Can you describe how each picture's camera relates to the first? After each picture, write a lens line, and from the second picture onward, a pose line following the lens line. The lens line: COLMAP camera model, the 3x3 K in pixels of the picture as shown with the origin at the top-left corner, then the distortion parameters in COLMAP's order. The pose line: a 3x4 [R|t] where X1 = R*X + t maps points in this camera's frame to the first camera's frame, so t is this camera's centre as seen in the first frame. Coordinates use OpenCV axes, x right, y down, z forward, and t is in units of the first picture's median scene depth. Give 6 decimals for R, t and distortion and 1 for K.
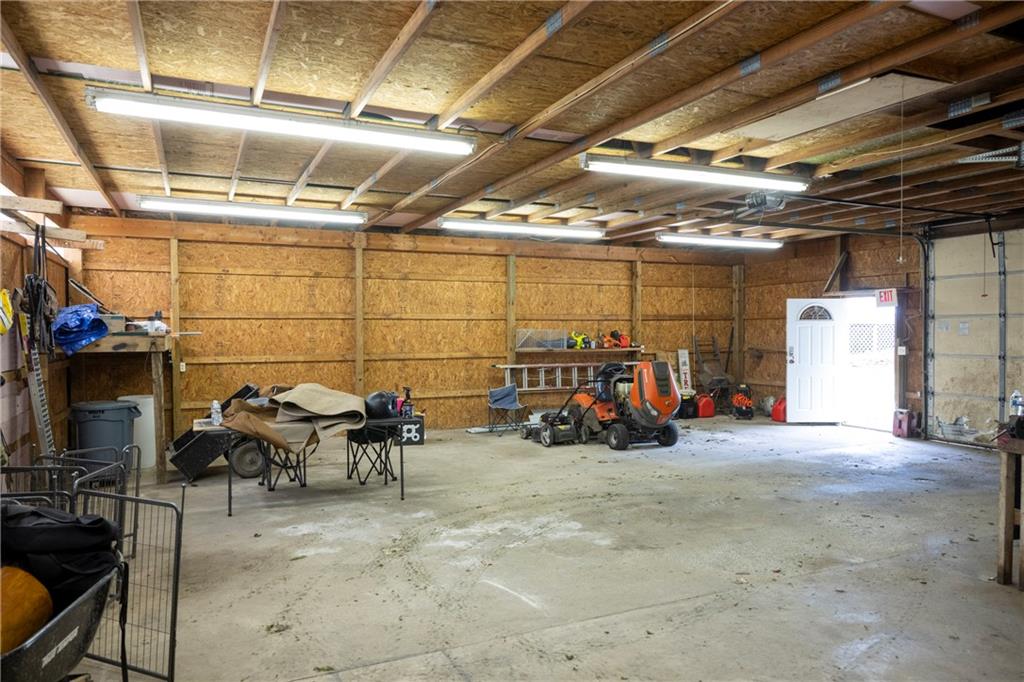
lens RADIAL K [[673.5, 0, 512.0], [0, 673.5, 341.0], [0, 0, 1]] dist [-0.005125, 0.000658]
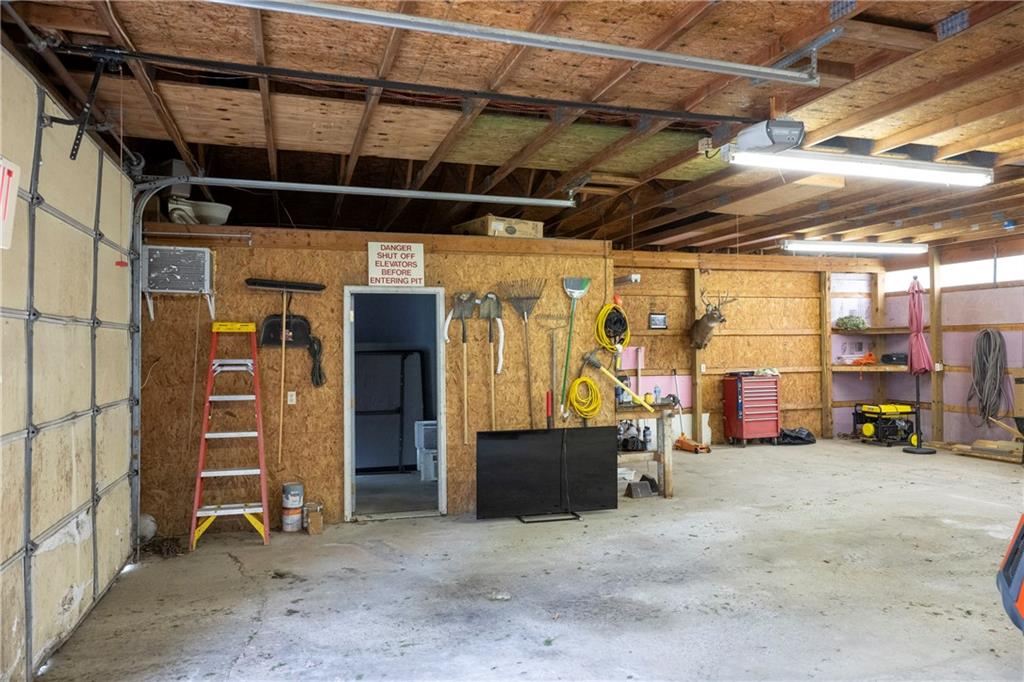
lens RADIAL K [[718.9, 0, 519.9], [0, 718.9, 333.2], [0, 0, 1]] dist [-0.005052, 0.000456]
pose [[-0.990387, 0.011144, 0.137875, 0.388929], [0.011236, 0.999937, -0.000110, -0.024040], [-0.137867, 0.001440, -0.990450, 1.282771]]
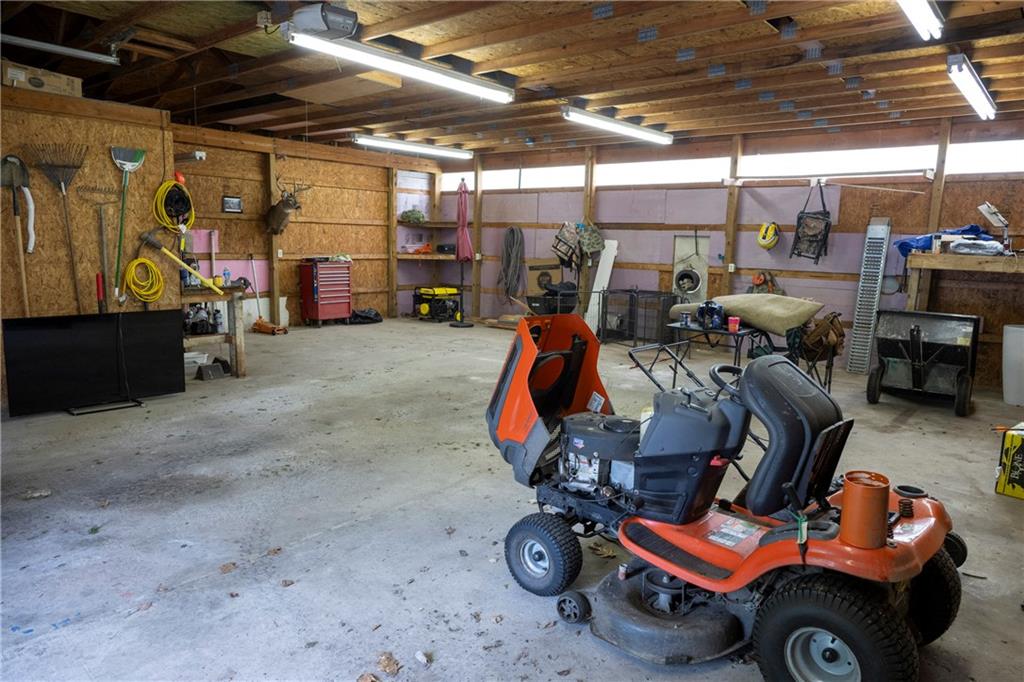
lens RADIAL K [[673.5, 0, 512.0], [0, 673.5, 341.0], [0, 0, 1]] dist [-0.005125, 0.000658]
pose [[-0.909532, 0.036860, -0.413996, 0.371689], [-0.035543, 0.985514, 0.165830, -0.019561], [0.414112, 0.165542, -0.895046, 1.283511]]
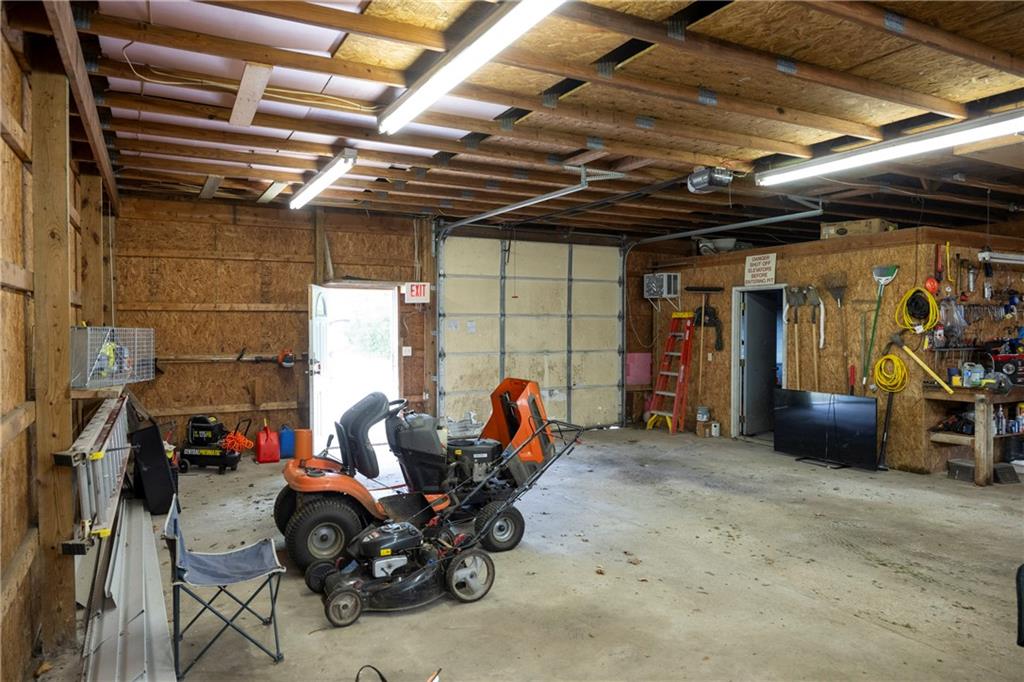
lens RADIAL K [[673.5, 0, 512.0], [0, 673.5, 341.0], [0, 0, 1]] dist [-0.005125, 0.000658]
pose [[-0.047736, -0.018902, 0.998681, -0.370005], [0.017949, 0.999643, 0.019778, -0.016464], [-0.998699, 0.018870, -0.047380, 0.992203]]
